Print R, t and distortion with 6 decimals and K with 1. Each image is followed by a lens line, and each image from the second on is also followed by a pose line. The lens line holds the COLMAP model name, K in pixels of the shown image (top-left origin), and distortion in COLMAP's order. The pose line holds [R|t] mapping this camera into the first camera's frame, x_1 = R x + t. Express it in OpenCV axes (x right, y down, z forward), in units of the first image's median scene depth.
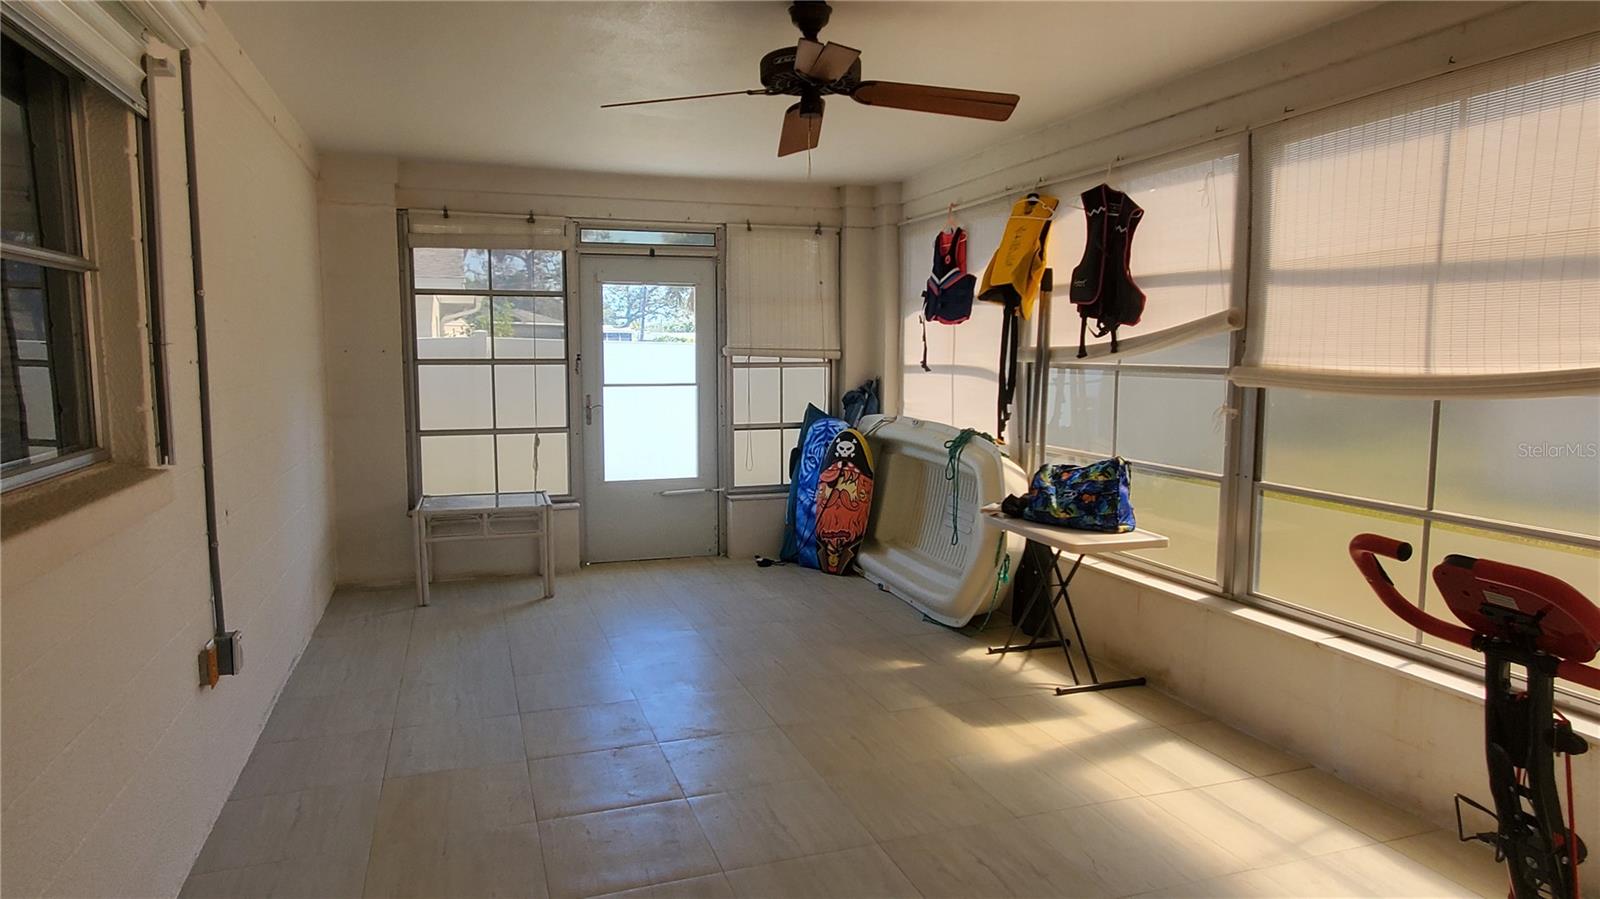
lens RADIAL K [[974.6, 0, 797.7], [0, 974.6, 440.3], [0, 0, 1]] dist [0.001866, 0.001373]
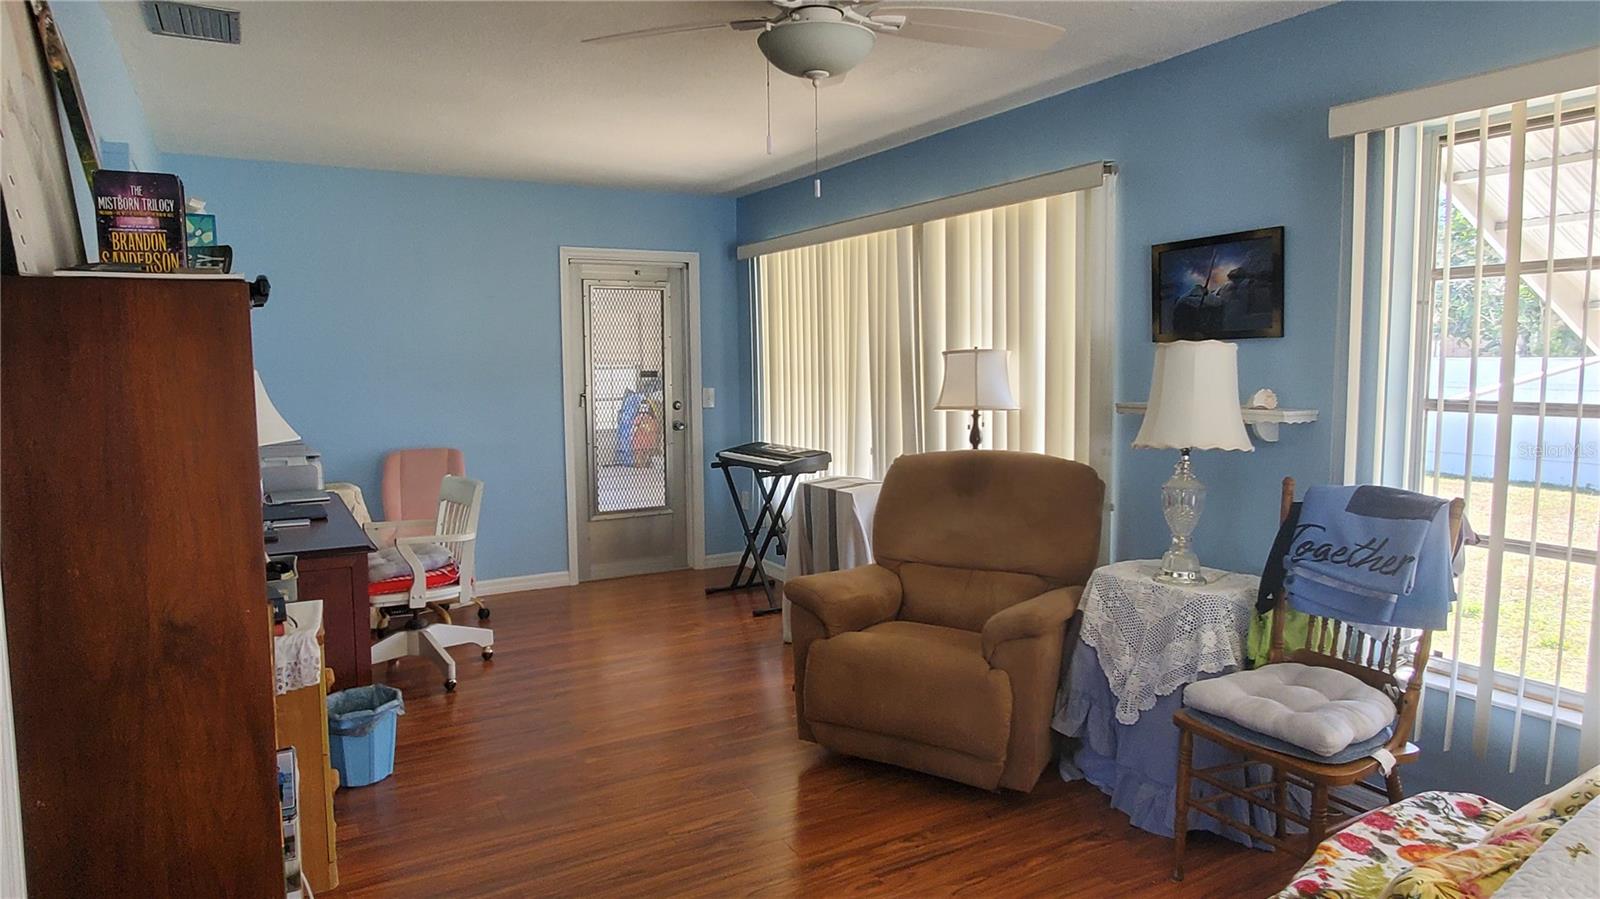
lens RADIAL K [[974.6, 0, 797.7], [0, 974.6, 440.3], [0, 0, 1]] dist [0.001866, 0.001373]
pose [[0.982077, -0.024278, 0.186912, -0.021073], [0.026986, 0.999564, -0.011954, 0.112211], [-0.186540, 0.016783, 0.982304, -1.132921]]
